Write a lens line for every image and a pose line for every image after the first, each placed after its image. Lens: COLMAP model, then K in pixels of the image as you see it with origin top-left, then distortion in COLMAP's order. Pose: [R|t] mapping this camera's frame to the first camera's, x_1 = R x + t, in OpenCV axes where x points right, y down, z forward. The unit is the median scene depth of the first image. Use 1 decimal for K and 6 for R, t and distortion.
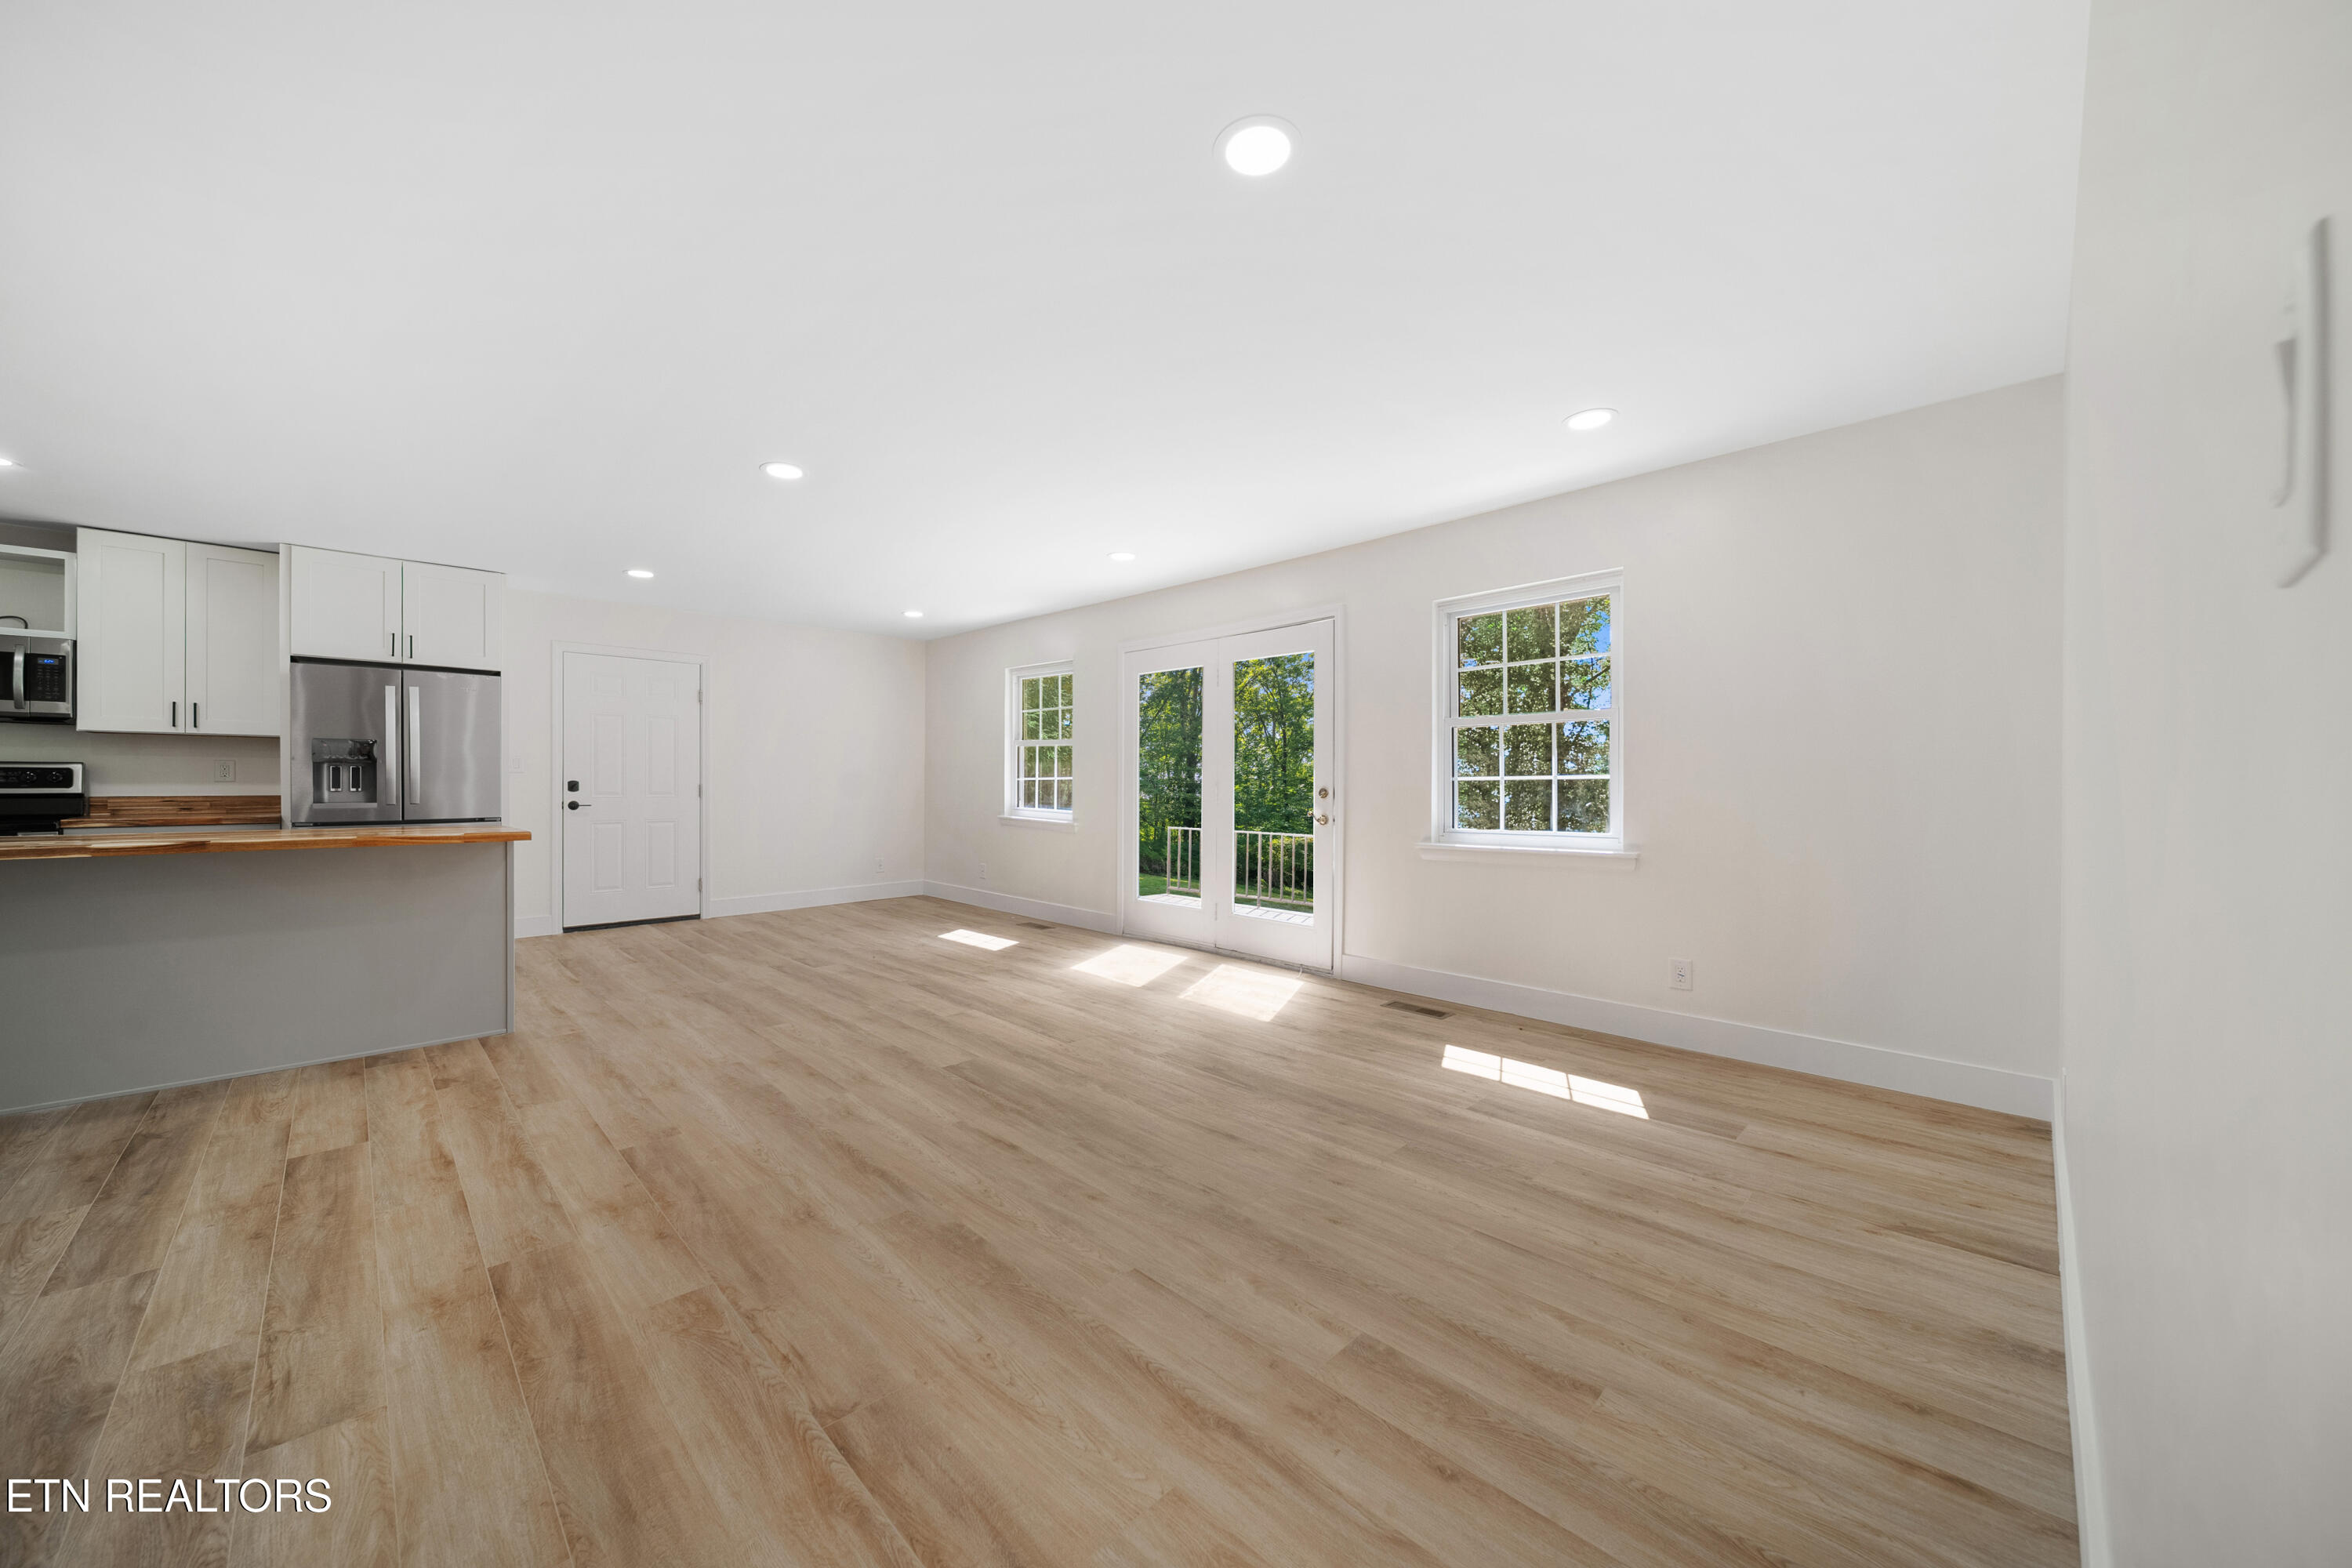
lens RADIAL K [[842.0, 0, 1187.1], [0, 842.0, 786.8], [0, 0, 1]] dist [0.000169, -0.001152]
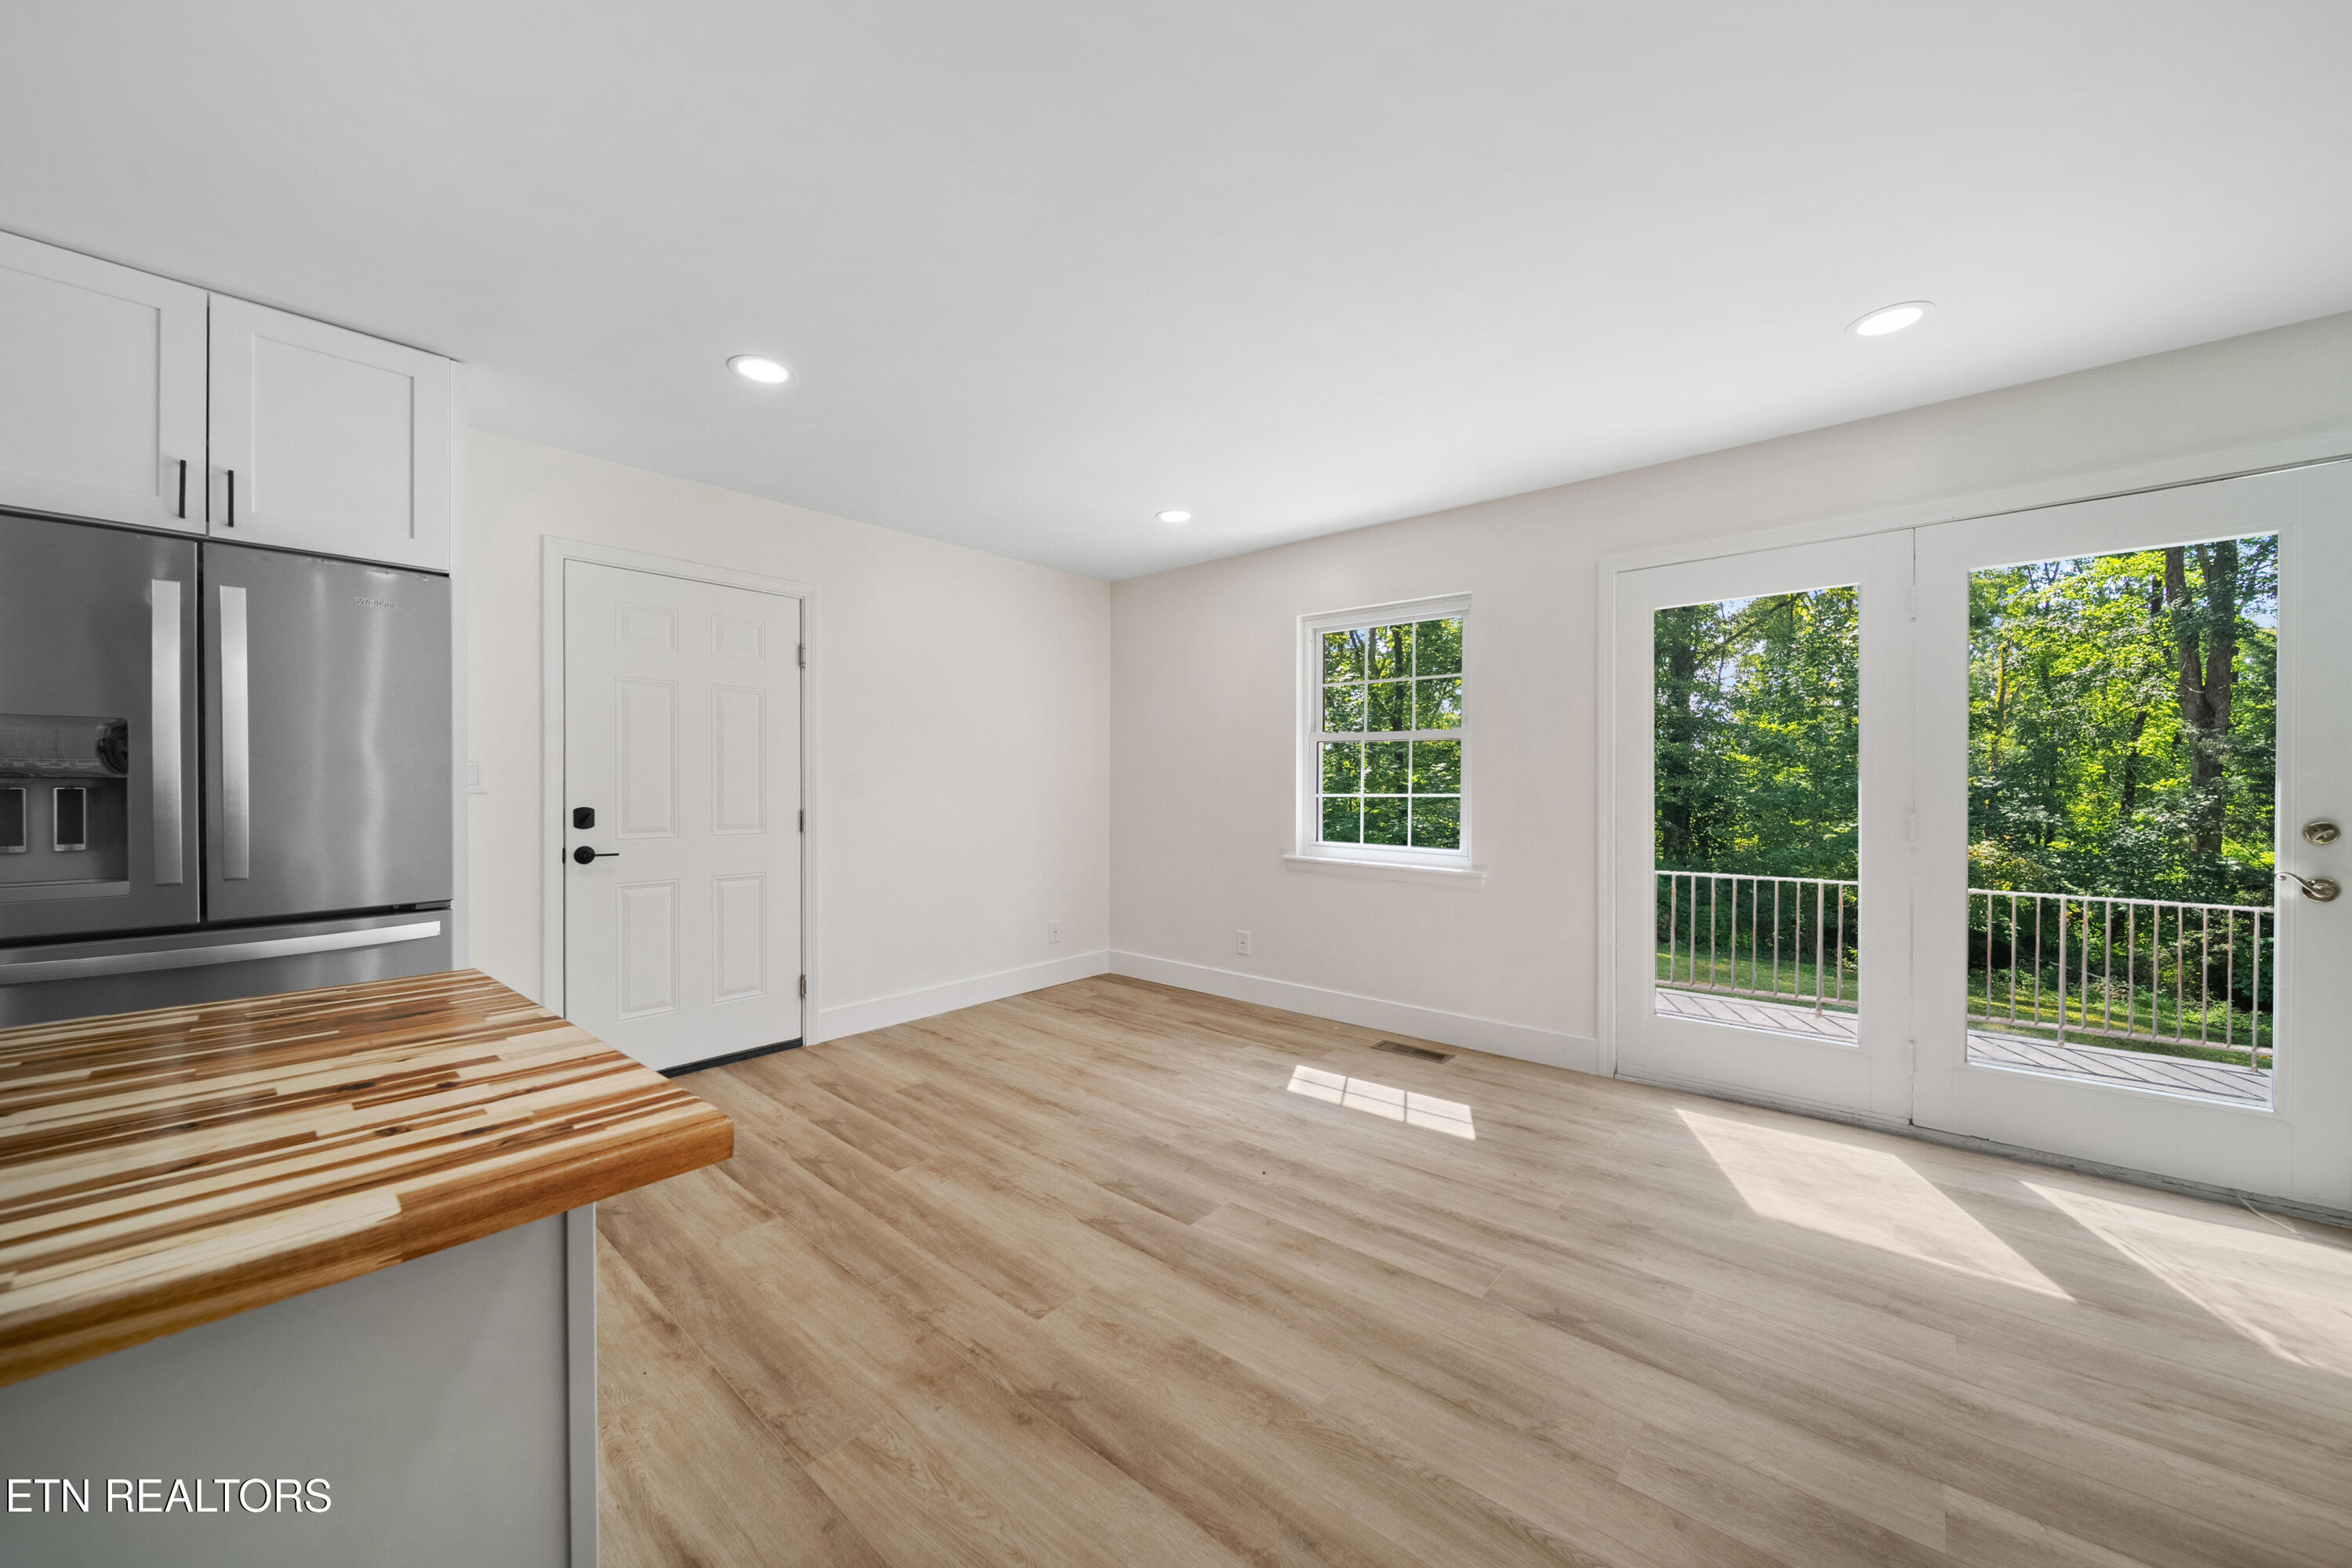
lens RADIAL K [[842.0, 0, 1177.9], [0, 842.0, 782.9], [0, 0, 1]] dist [0.000169, -0.001152]
pose [[0.997820, -0.005008, 0.065797, -0.490463], [0.005541, 0.999953, -0.007926, -0.019960], [-0.065755, 0.008274, 0.997802, 0.564822]]
